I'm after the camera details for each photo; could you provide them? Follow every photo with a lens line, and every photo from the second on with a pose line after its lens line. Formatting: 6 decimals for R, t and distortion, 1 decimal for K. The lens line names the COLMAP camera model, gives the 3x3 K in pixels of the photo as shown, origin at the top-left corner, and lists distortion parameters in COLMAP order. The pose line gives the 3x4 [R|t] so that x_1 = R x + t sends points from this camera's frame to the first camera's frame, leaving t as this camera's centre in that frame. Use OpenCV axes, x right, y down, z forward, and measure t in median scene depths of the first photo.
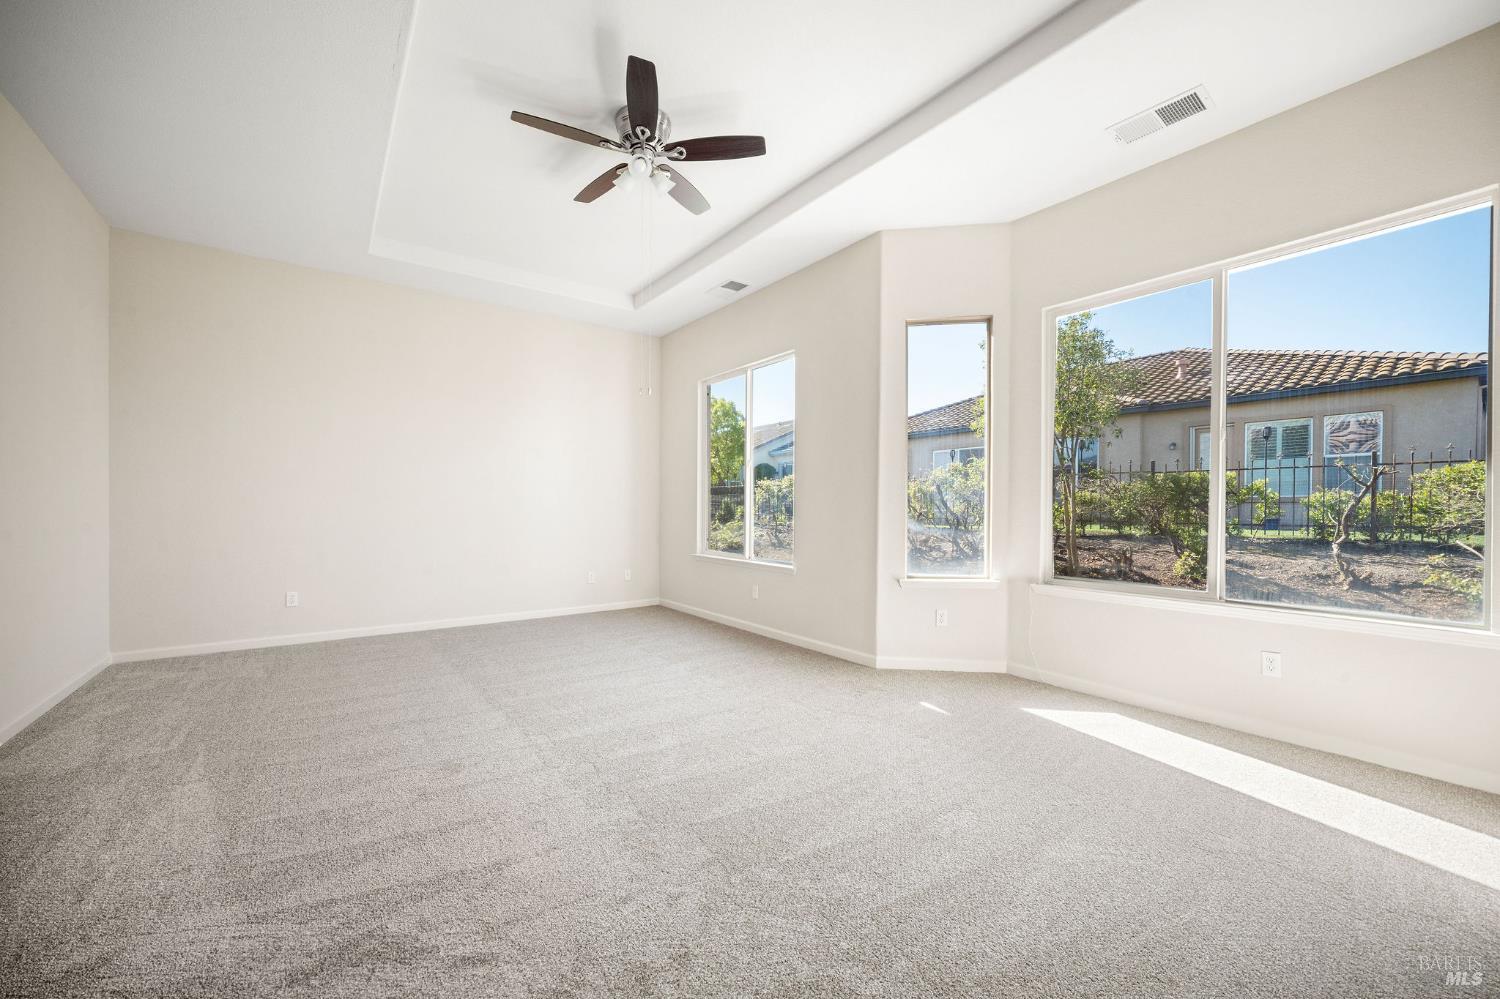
lens RADIAL K [[572.1, 0, 717.2], [0, 572.1, 503.7], [0, 0, 1]] dist [-0.006667, 0.000589]
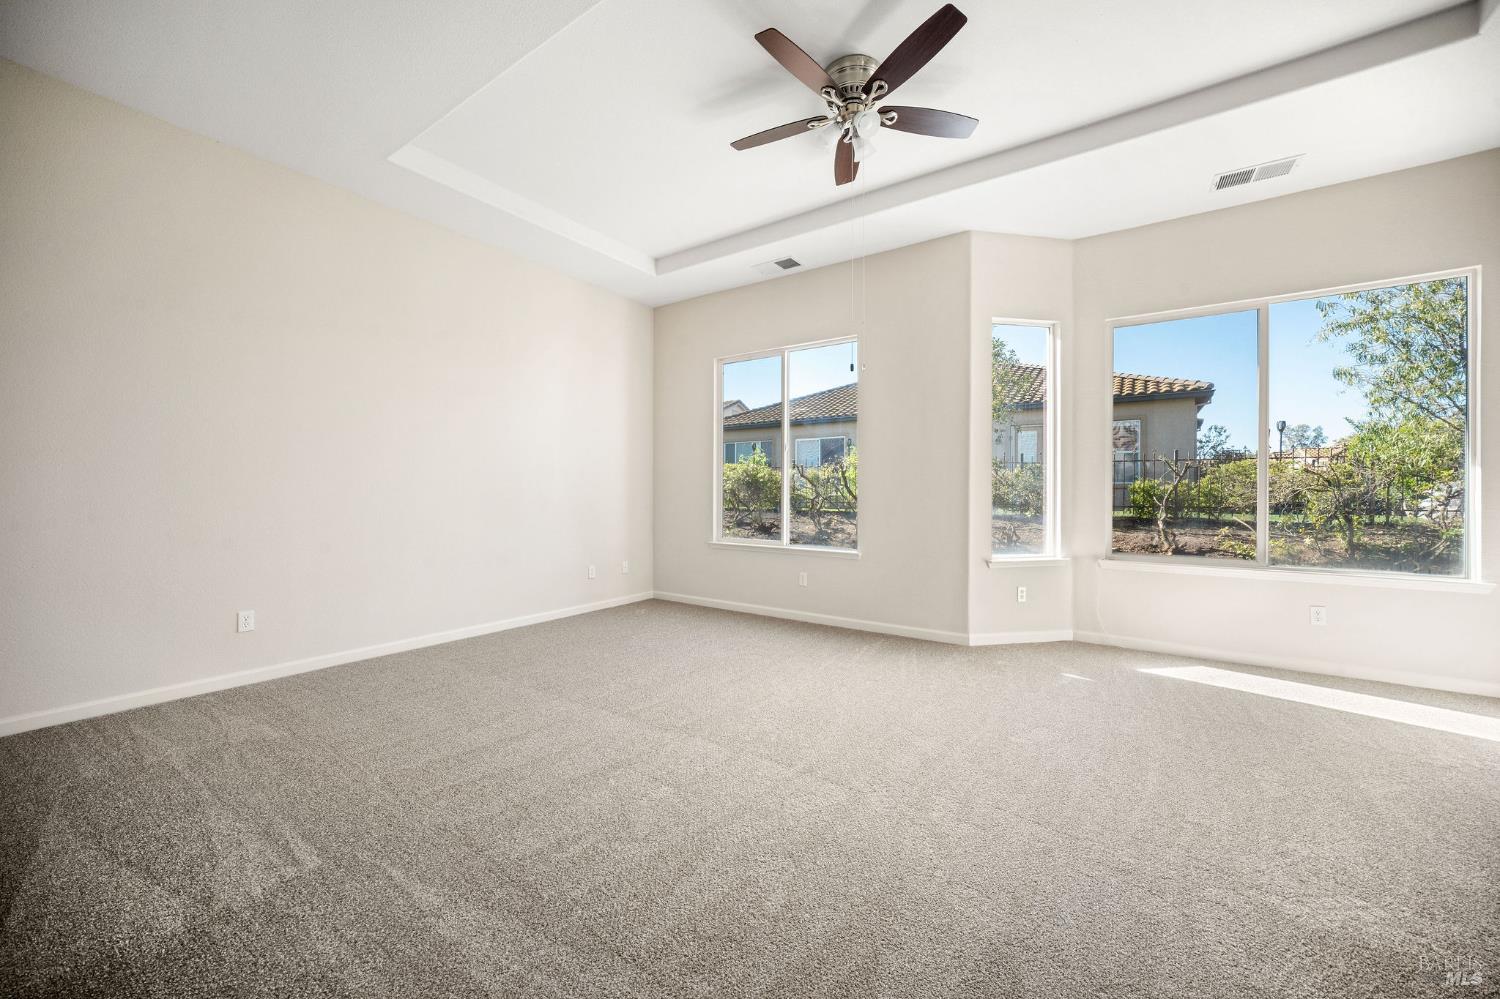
lens RADIAL K [[572.1, 0, 746.6], [0, 572.1, 488.0], [0, 0, 1]] dist [-0.006667, 0.000589]
pose [[0.945446, 0.003139, 0.325765, -0.262497], [-0.003028, 0.999995, -0.000849, -0.000502], [-0.325766, -0.000184, 0.945450, 0.081022]]
